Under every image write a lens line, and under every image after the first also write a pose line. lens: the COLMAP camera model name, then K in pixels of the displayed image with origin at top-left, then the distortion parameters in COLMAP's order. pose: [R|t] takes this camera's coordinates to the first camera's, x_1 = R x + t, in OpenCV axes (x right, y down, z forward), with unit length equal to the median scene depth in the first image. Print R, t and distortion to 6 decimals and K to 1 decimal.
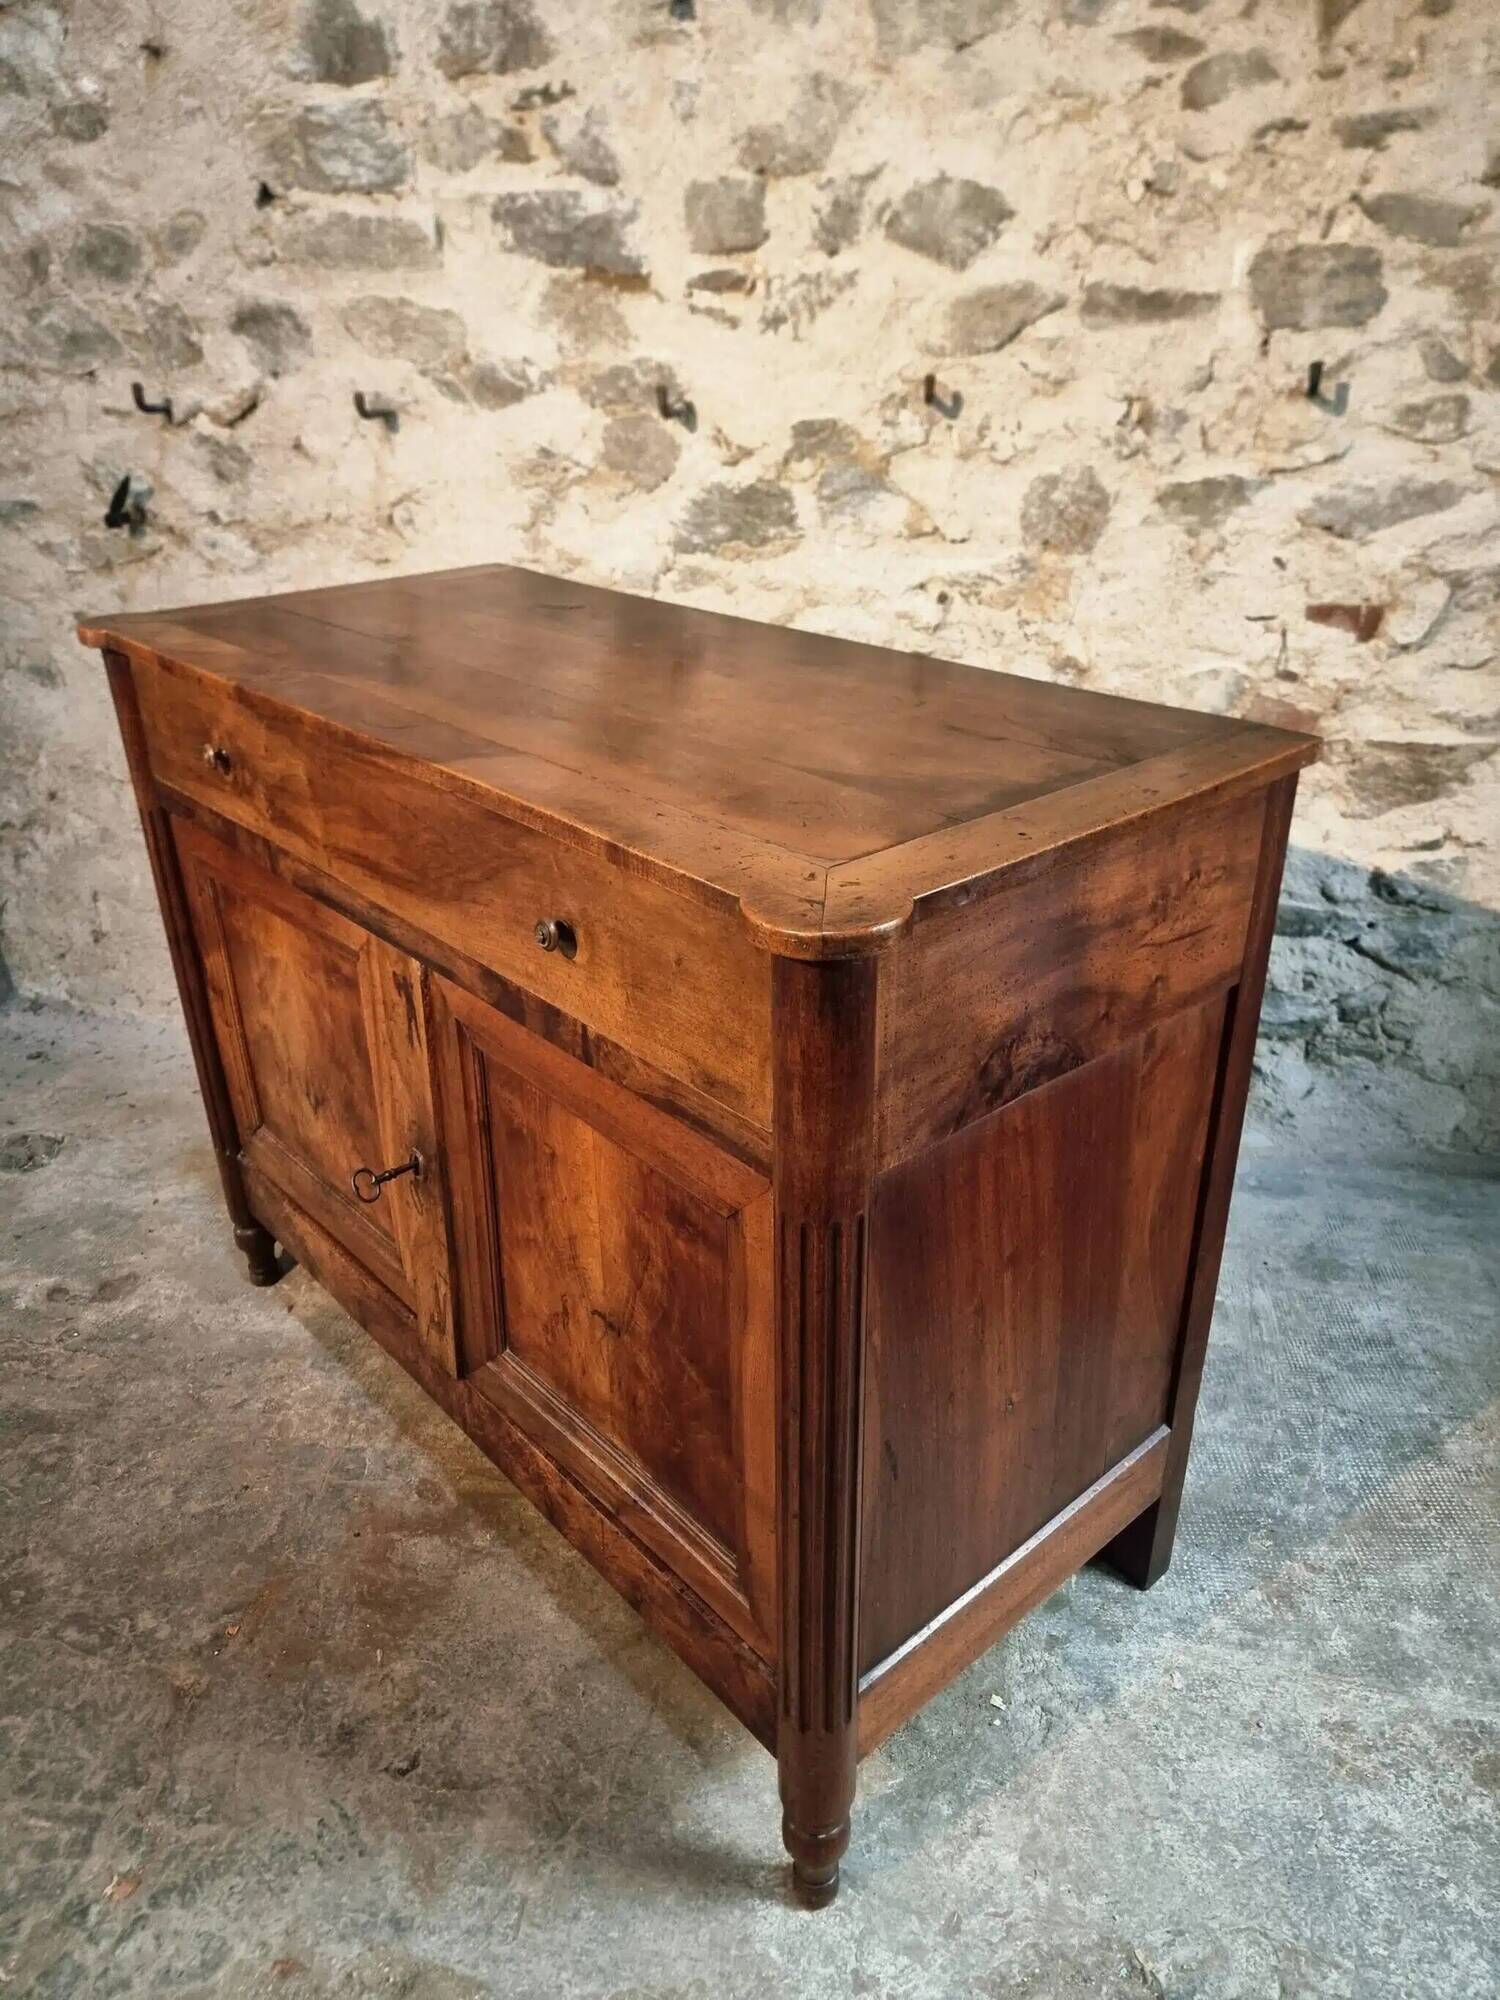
lens RADIAL K [[1393.7, 0, 743.3], [0, 1393.7, 997.9], [0, 0, 1]] dist [0.059995, -0.052162]
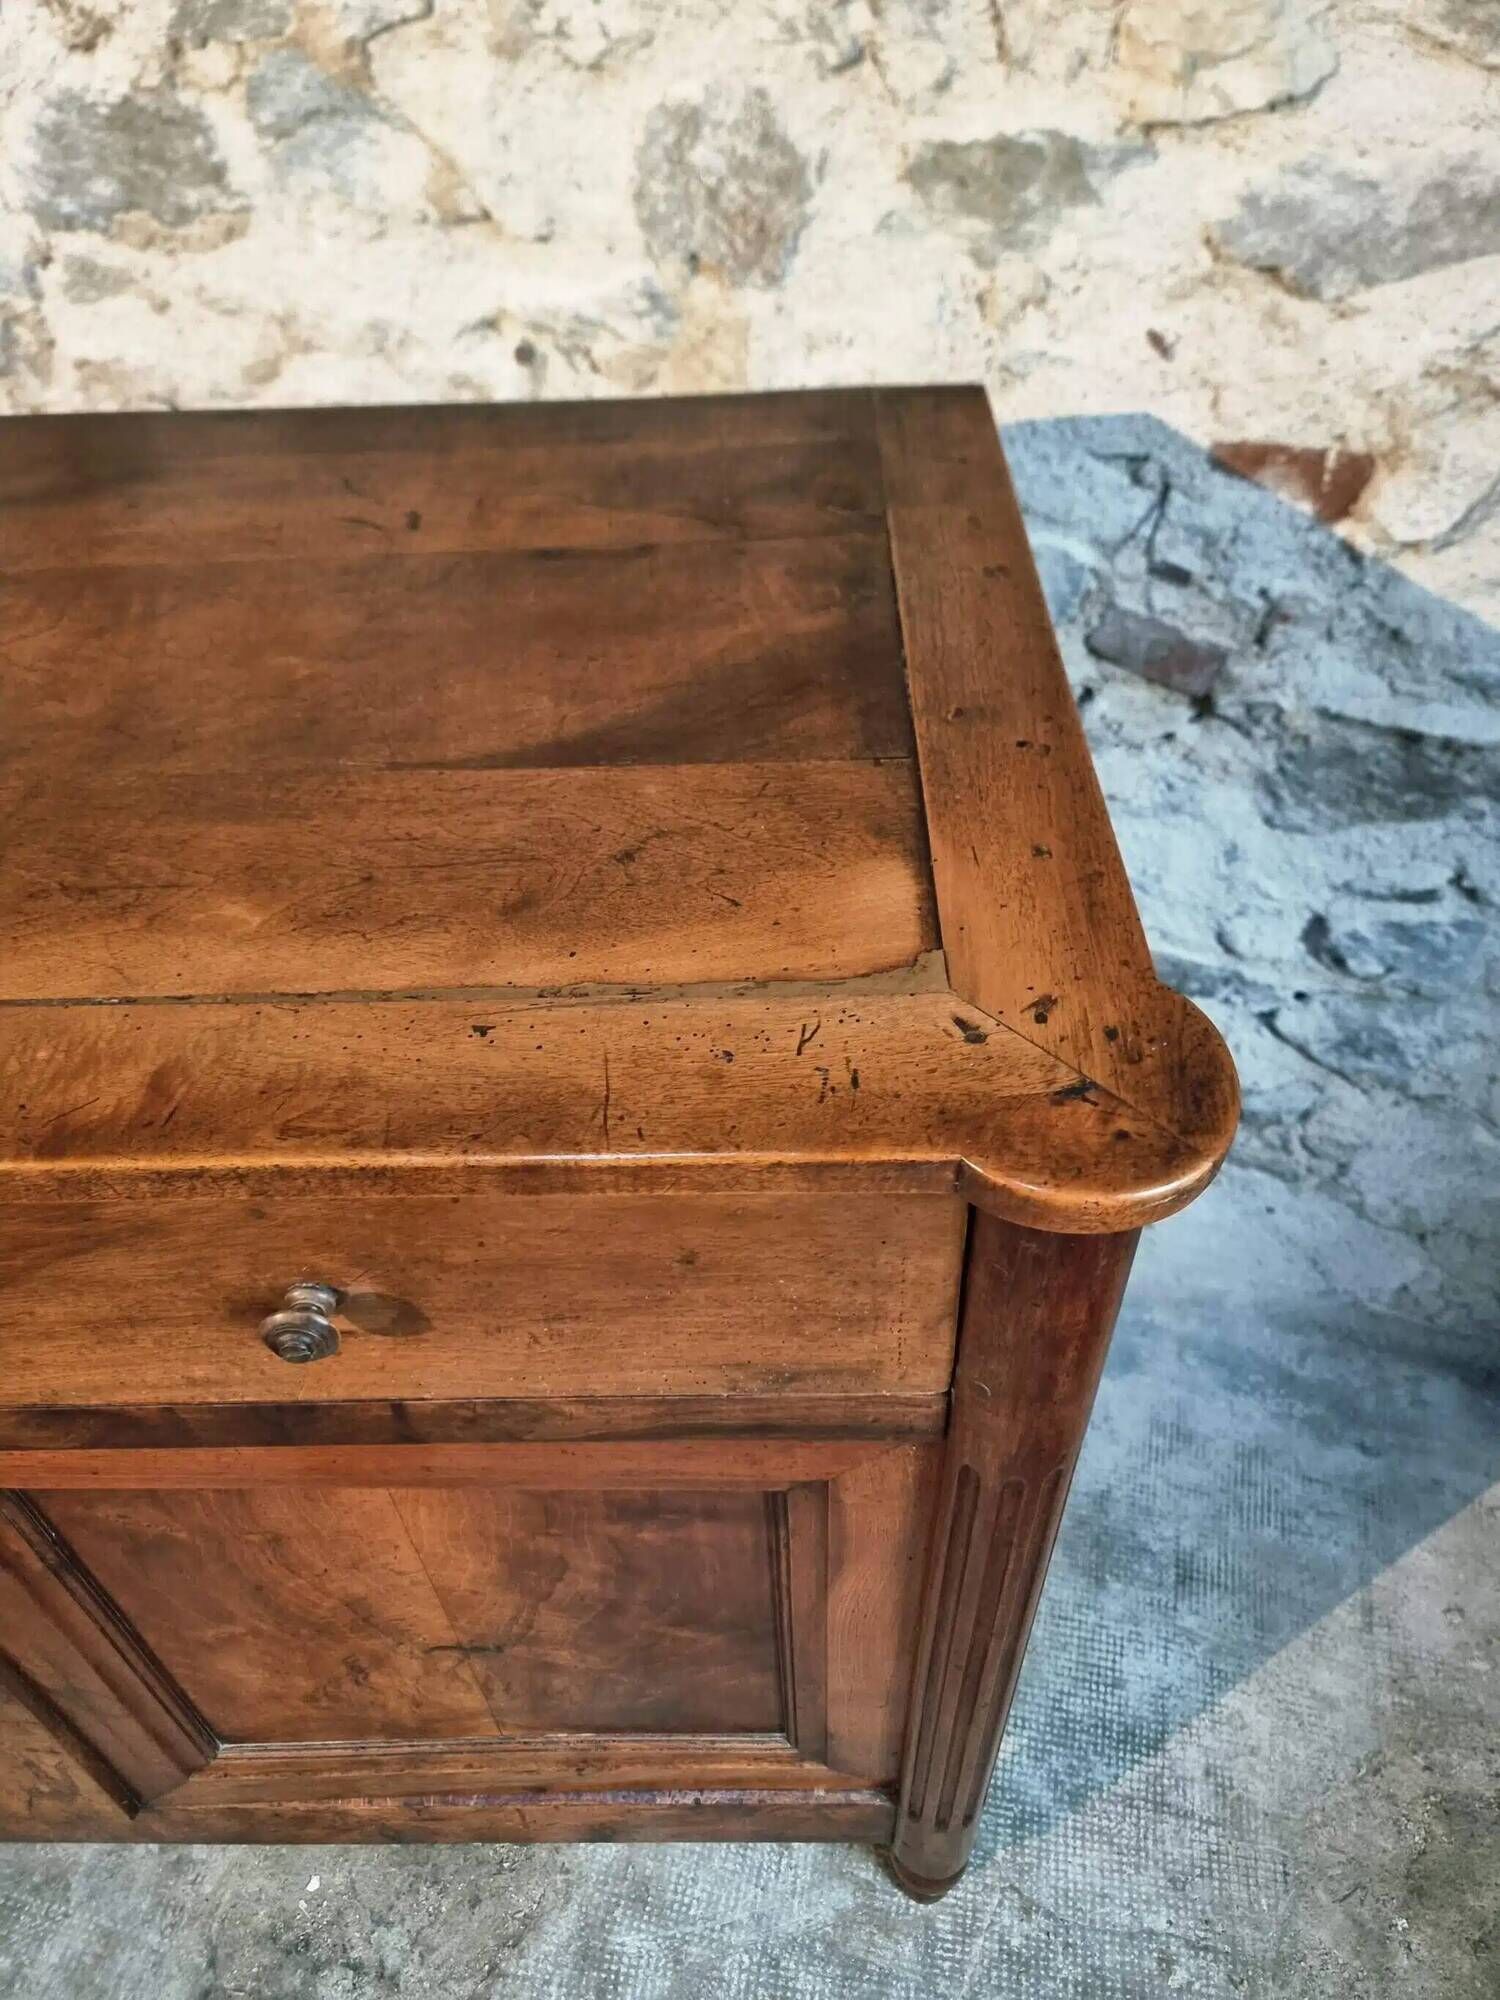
lens RADIAL K [[1420.5, 0, 748.9], [0, 1420.5, 1002.1], [0, 0, 1]] dist [0.043534, -0.049434]
pose [[0.994442, 0.065333, -0.082566, 0.295630], [-0.034379, 0.942697, 0.331873, -0.252775], [0.099517, -0.327190, 0.939704, 0.473920]]
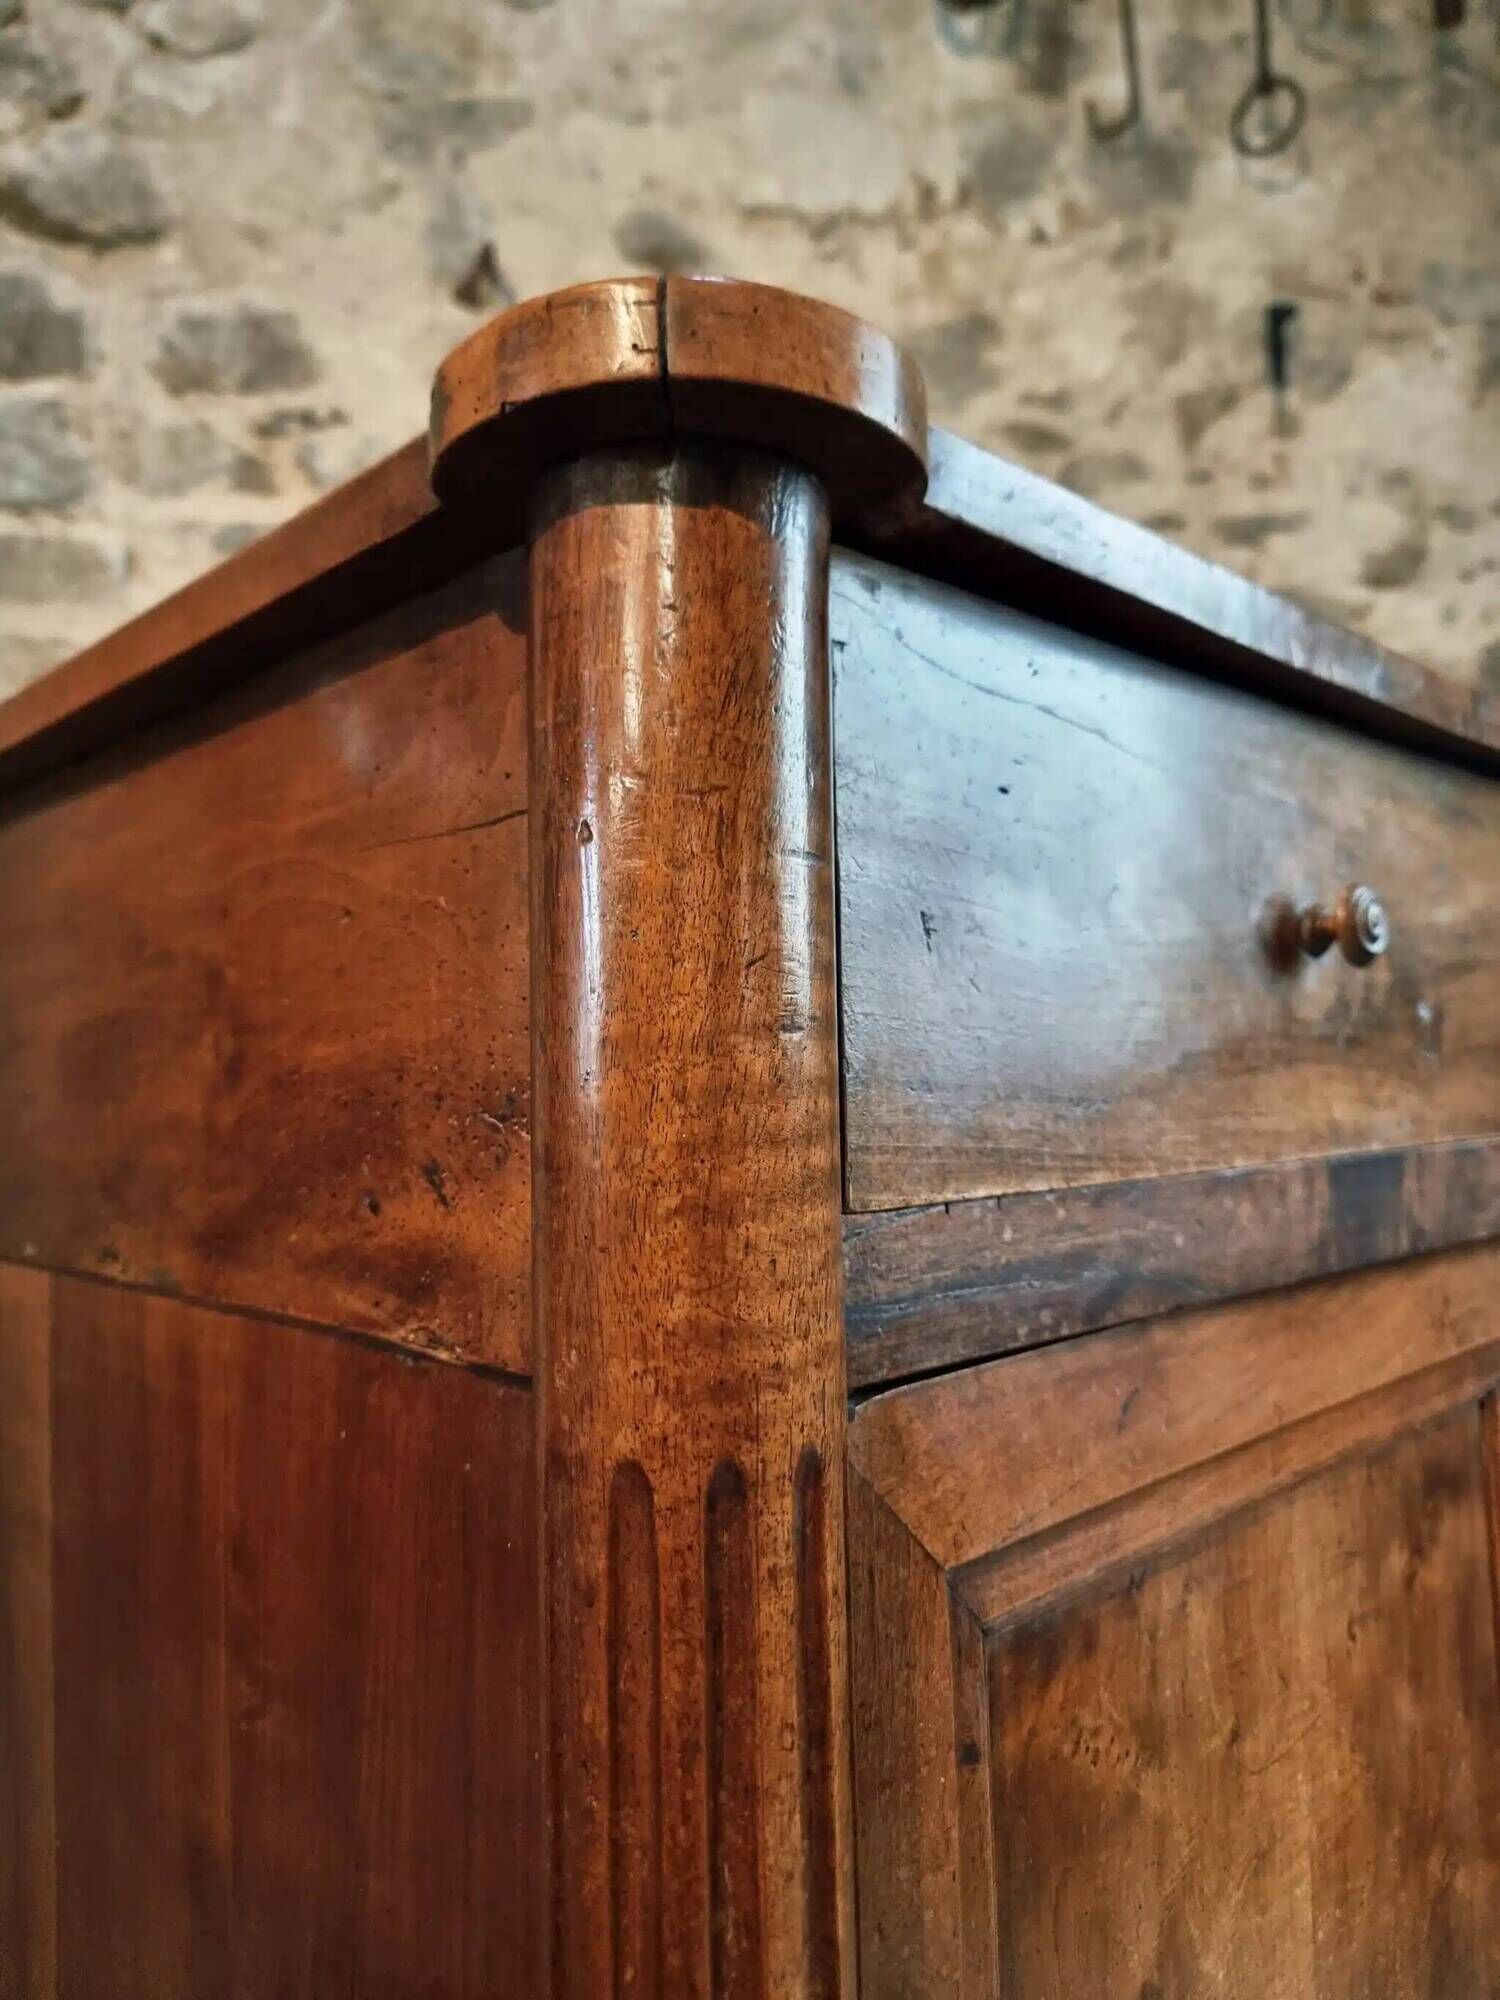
lens RADIAL K [[1420.5, 0, 739.7], [0, 1420.5, 1003.8], [0, 0, 1]] dist [0.043534, -0.049434]
pose [[0.925528, 0.023695, 0.377937, -0.202703], [0.171098, 0.864191, -0.473181, 0.056157], [-0.337822, 0.502607, 0.795778, 0.435298]]
